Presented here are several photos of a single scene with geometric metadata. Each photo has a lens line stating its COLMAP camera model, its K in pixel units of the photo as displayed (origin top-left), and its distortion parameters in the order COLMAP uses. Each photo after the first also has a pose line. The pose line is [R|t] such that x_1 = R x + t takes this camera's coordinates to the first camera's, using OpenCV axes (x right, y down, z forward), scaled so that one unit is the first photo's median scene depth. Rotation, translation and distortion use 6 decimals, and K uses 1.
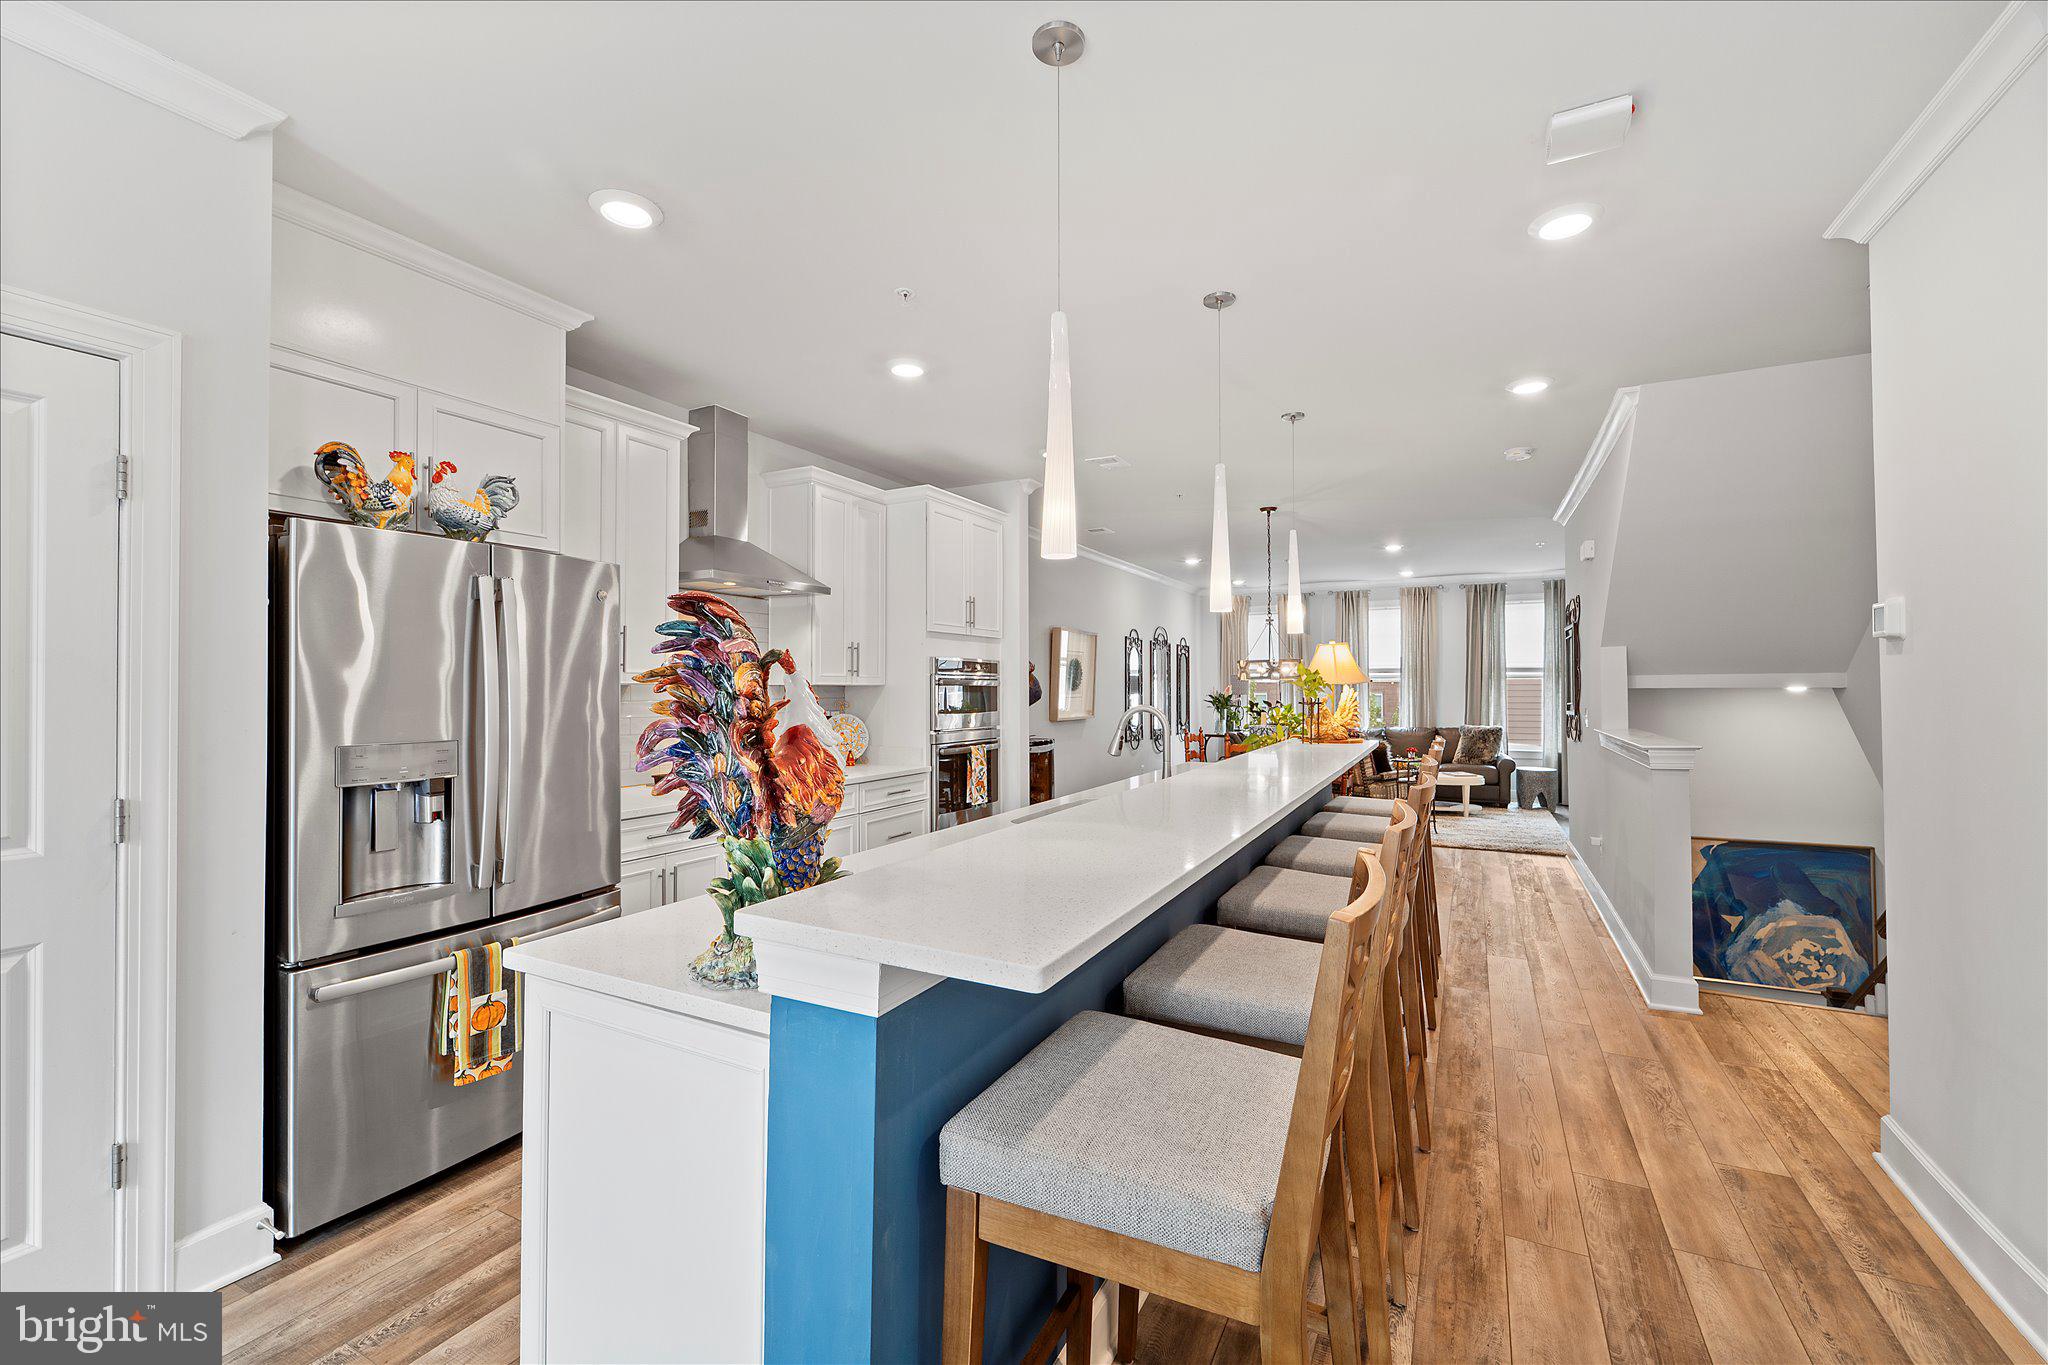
lens RADIAL K [[825.4, 0, 1032.7], [0, 825.4, 674.5], [0, 0, 1]] dist [0.001494, -0.001361]
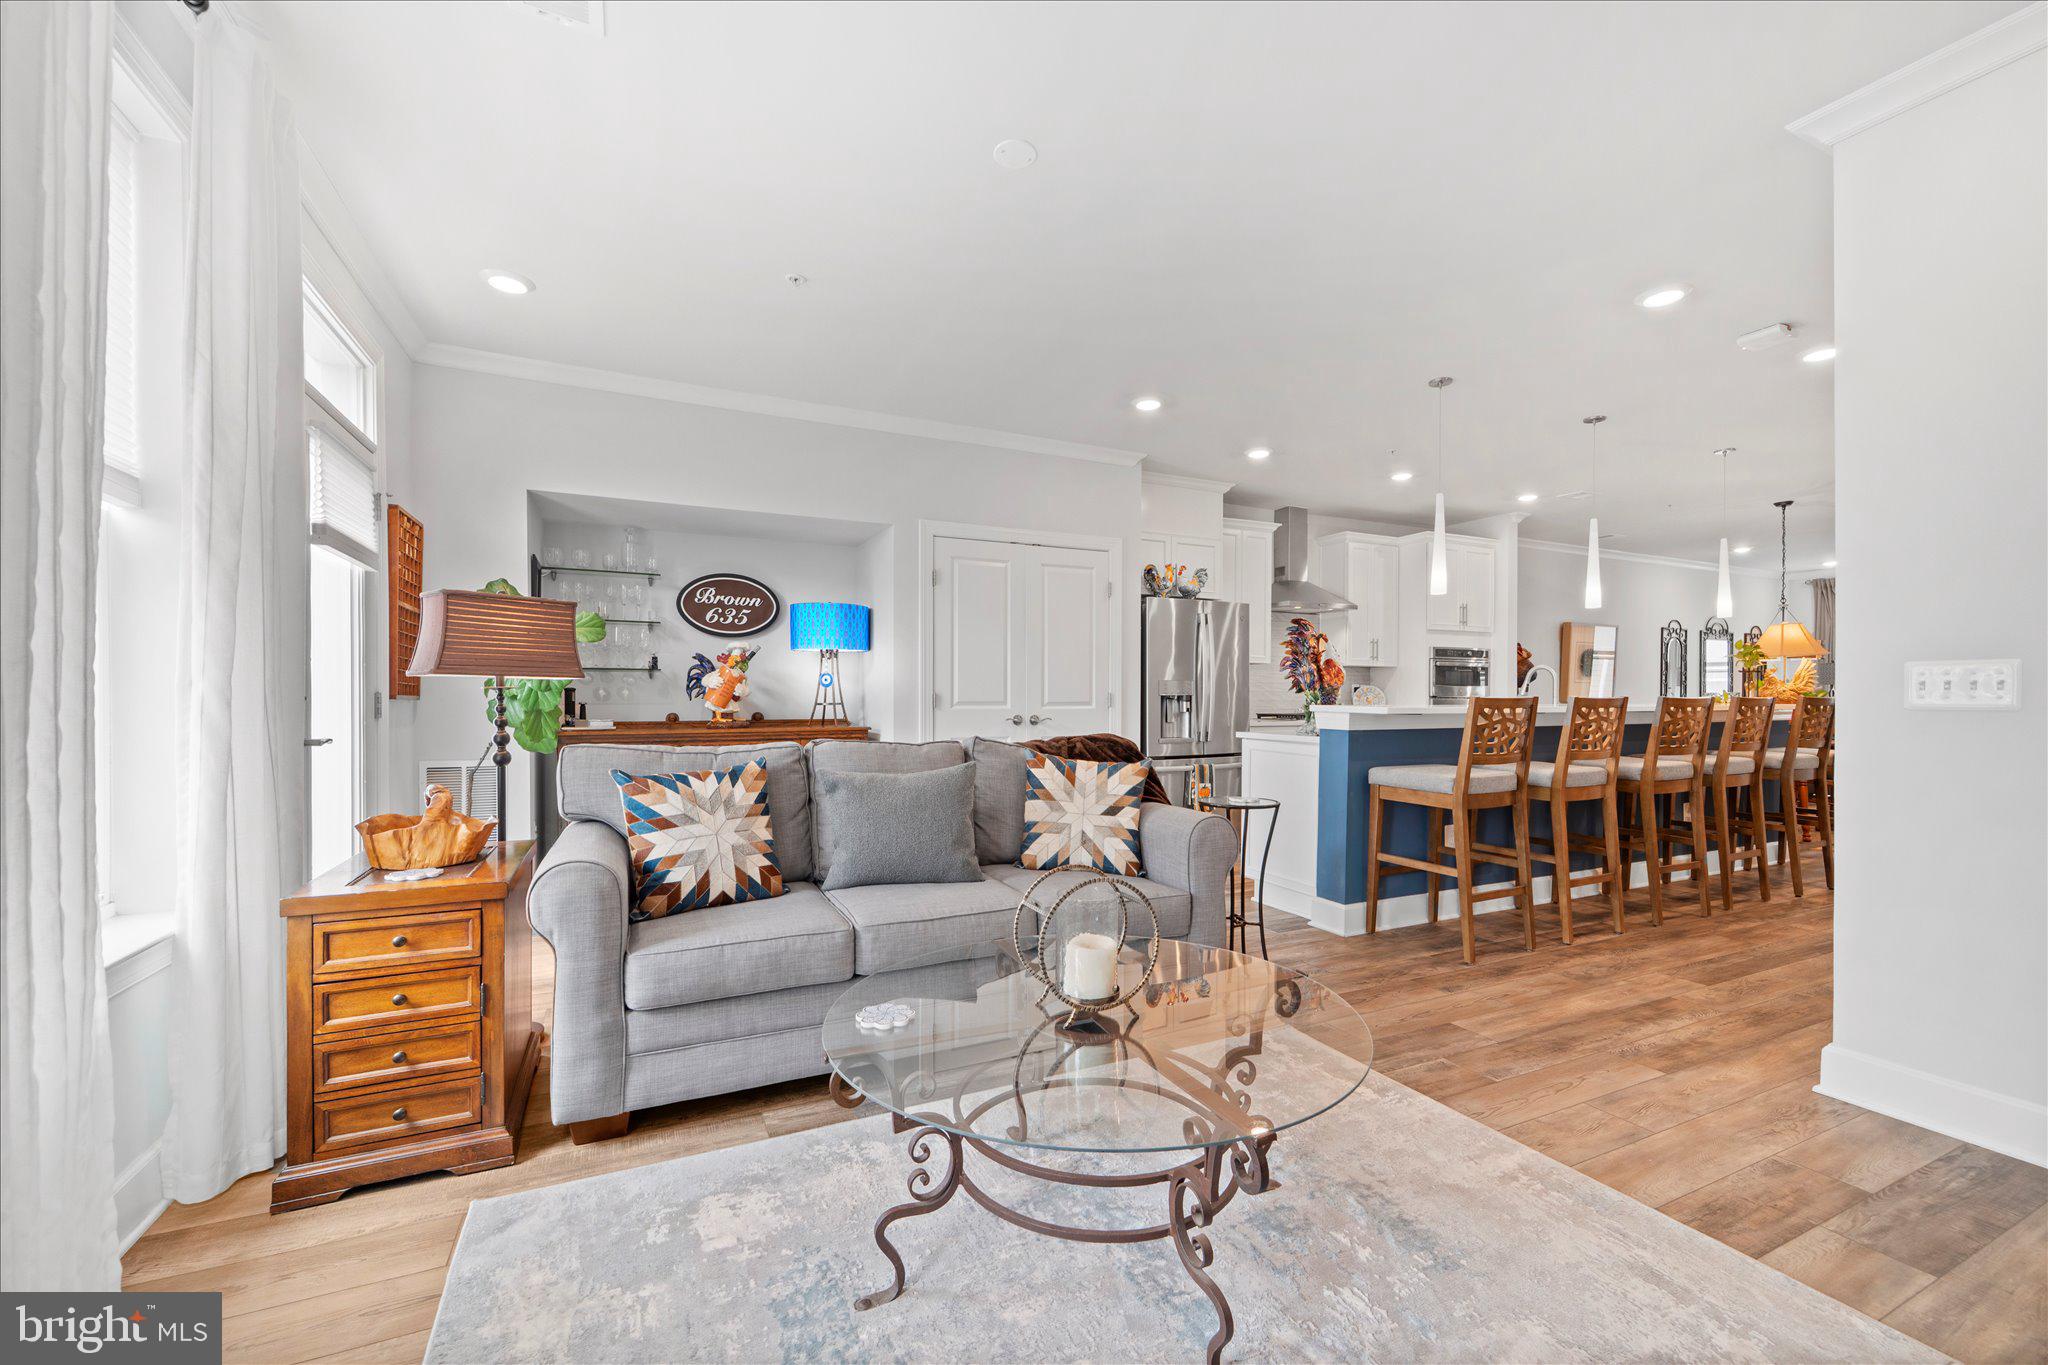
lens RADIAL K [[825.4, 0, 1034.7], [0, 825.4, 698.3], [0, 0, 1]] dist [0.001494, -0.001361]
pose [[0.800607, 0.004916, -0.599170, 0.164463], [0.005221, 0.999871, 0.015180, 0.037355], [0.599167, -0.015281, 0.800478, -0.511588]]
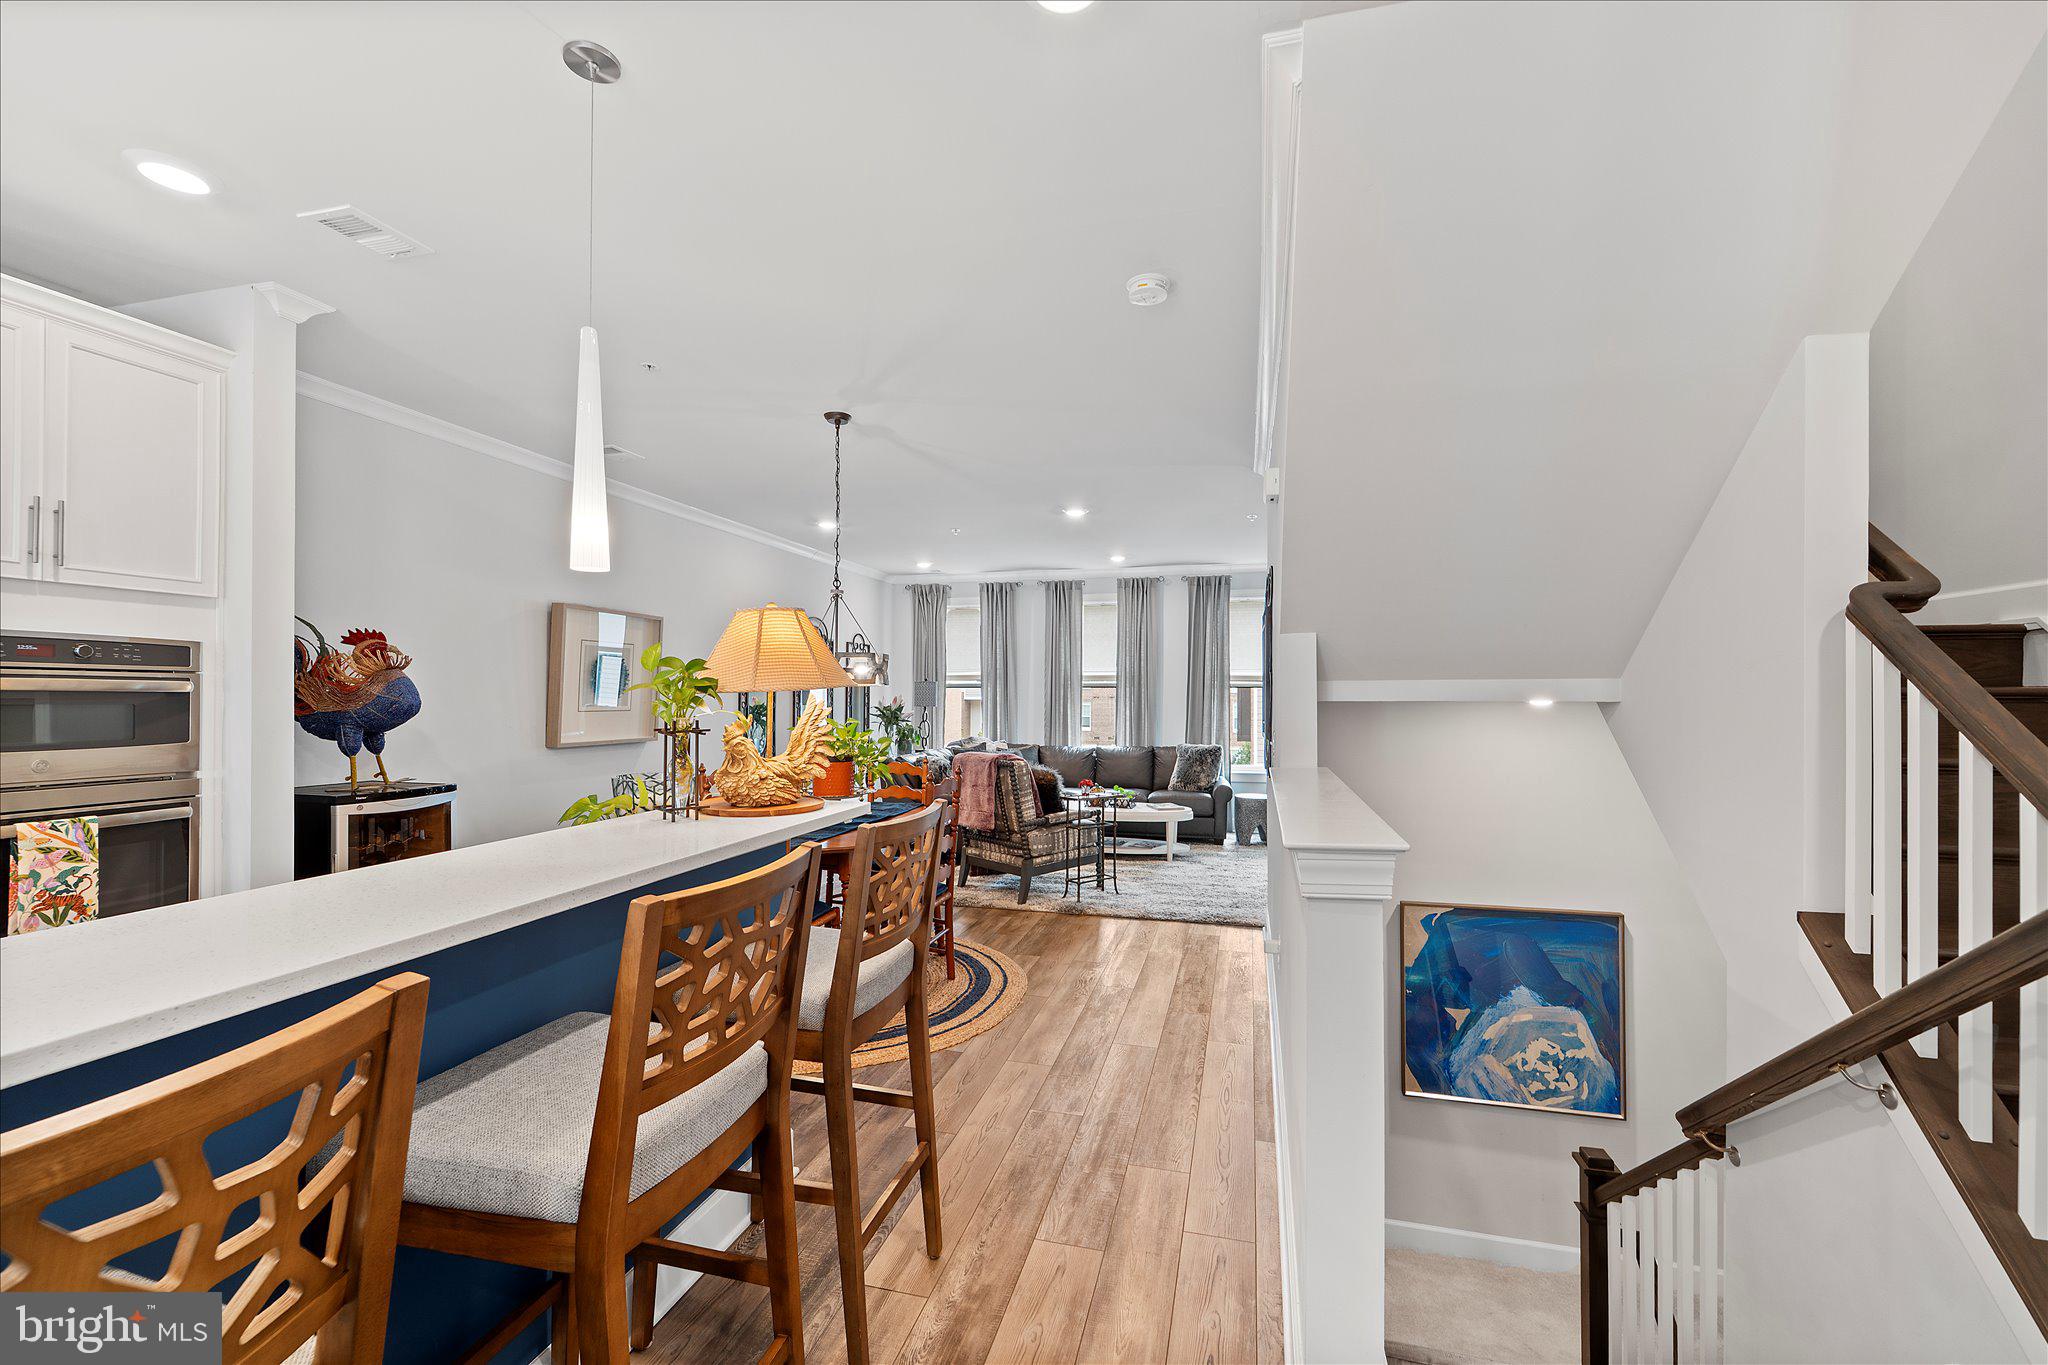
lens RADIAL K [[825.4, 0, 1020.5], [0, 825.4, 691.9], [0, 0, 1]] dist [0.001494, -0.001361]
pose [[0.976621, 0.005751, 0.214893, 0.318320], [-0.007765, 0.999933, 0.008528, 0.005338], [-0.214829, -0.009997, 0.976600, 0.381673]]
